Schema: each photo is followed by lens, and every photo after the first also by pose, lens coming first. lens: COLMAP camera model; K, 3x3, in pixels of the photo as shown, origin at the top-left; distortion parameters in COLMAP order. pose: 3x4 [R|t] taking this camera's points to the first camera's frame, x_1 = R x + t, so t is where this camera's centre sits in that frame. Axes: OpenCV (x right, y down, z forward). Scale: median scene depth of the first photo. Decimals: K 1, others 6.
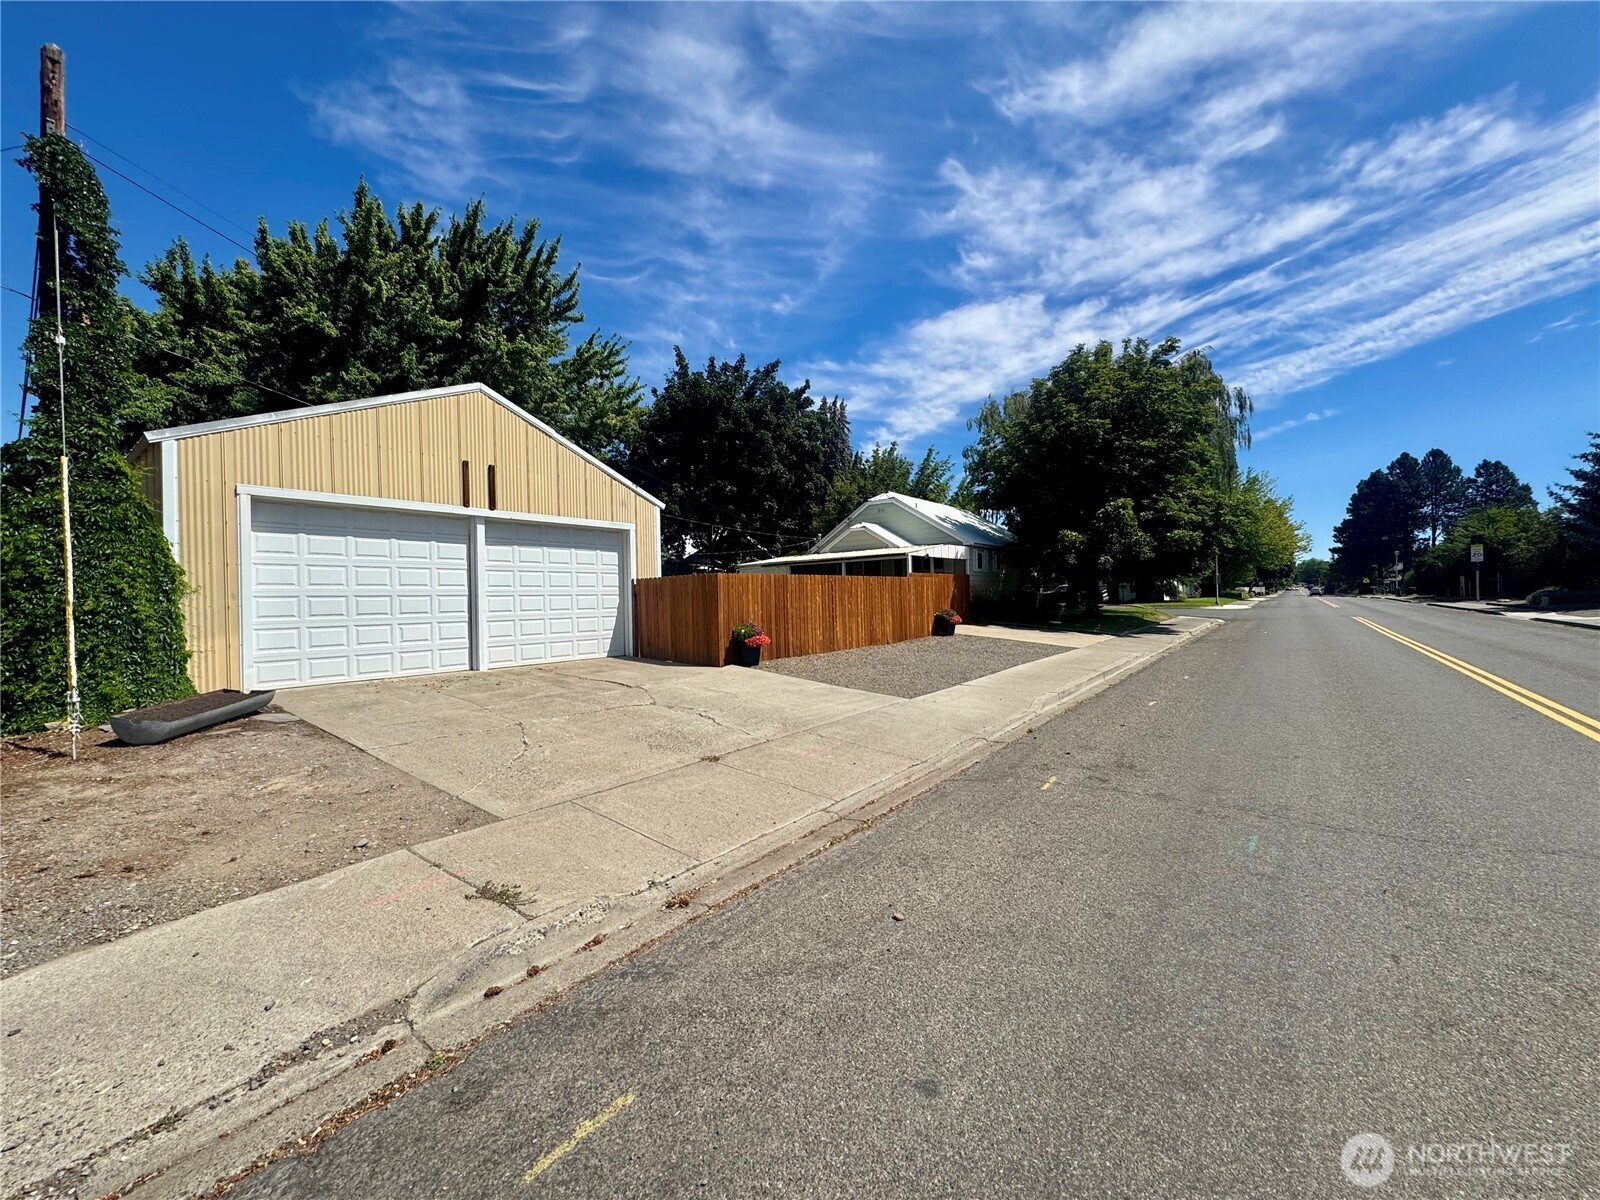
lens RADIAL K [[642.9, 0, 799.3], [0, 642.9, 596.9], [0, 0, 1]] dist [-0.036927, 0.016541]
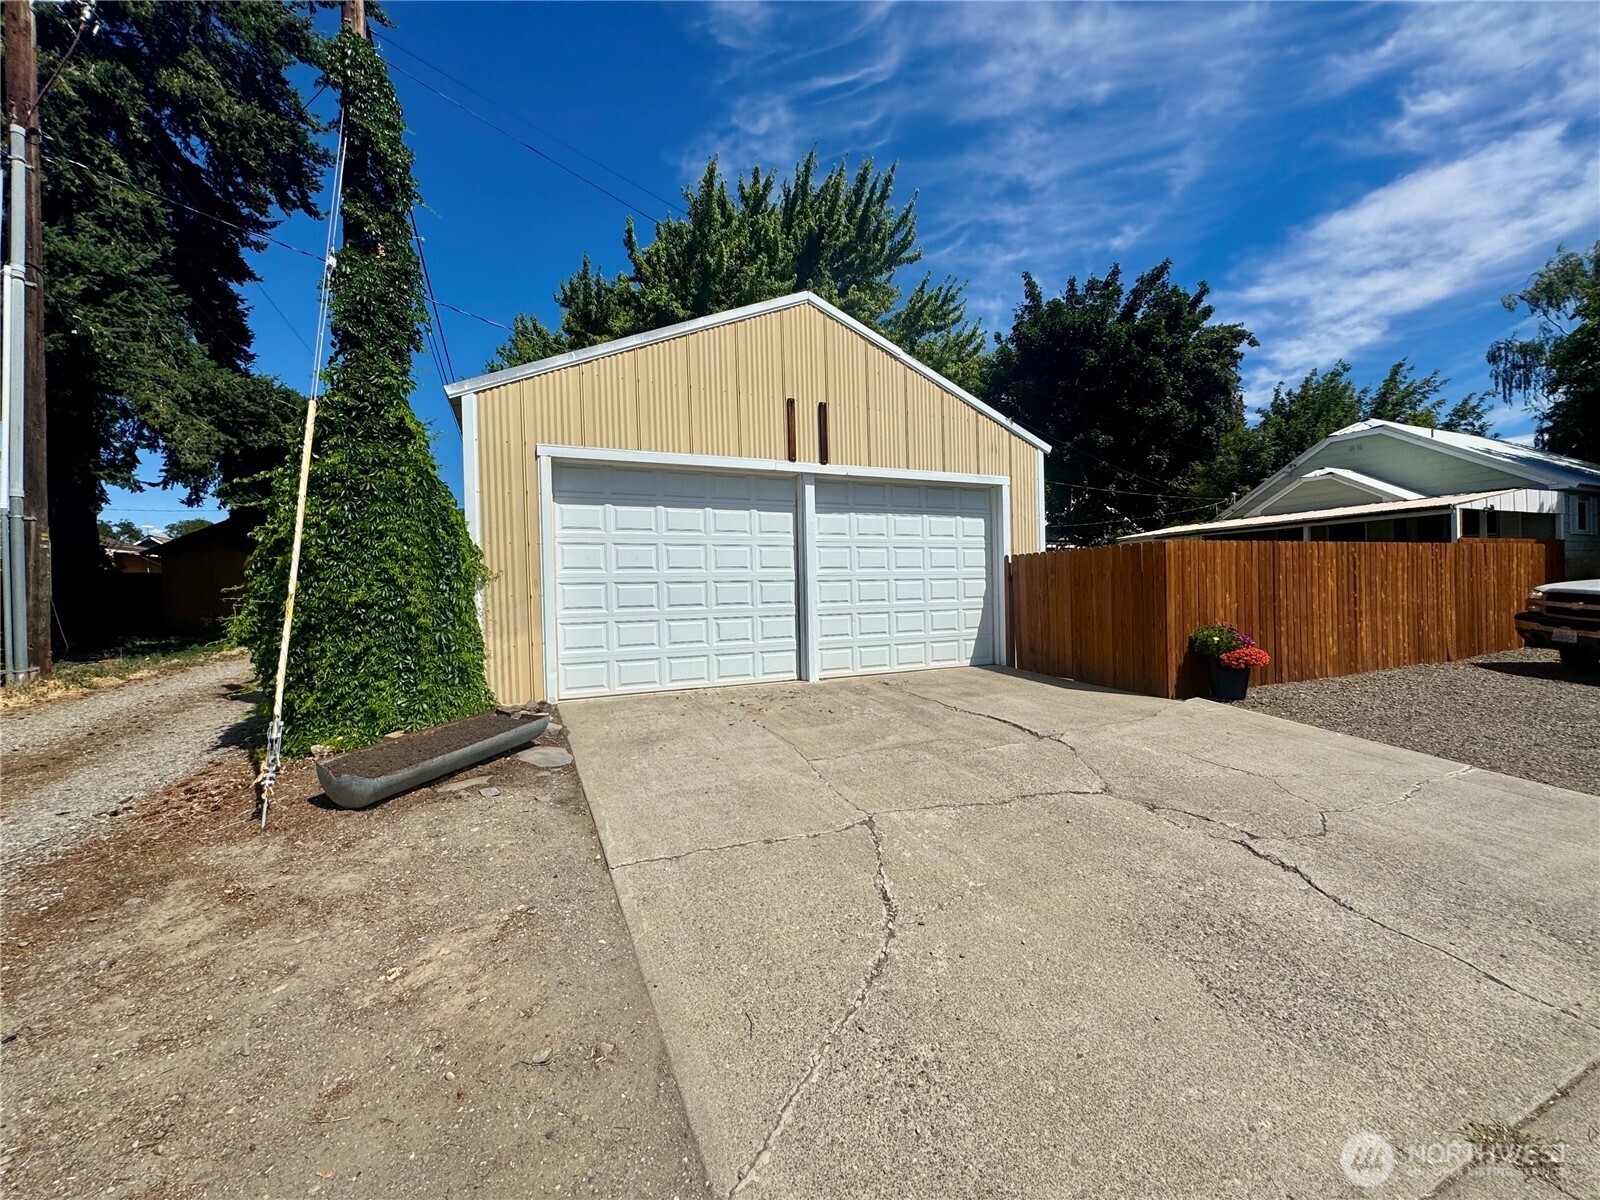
lens RADIAL K [[642.9, 0, 799.3], [0, 642.9, 596.9], [0, 0, 1]] dist [-0.036927, 0.016541]
pose [[0.889193, 0.003857, -0.457517, -0.082037], [0.006171, 0.999772, 0.020422, 0.000660], [0.457491, -0.020983, 0.888967, 0.159581]]
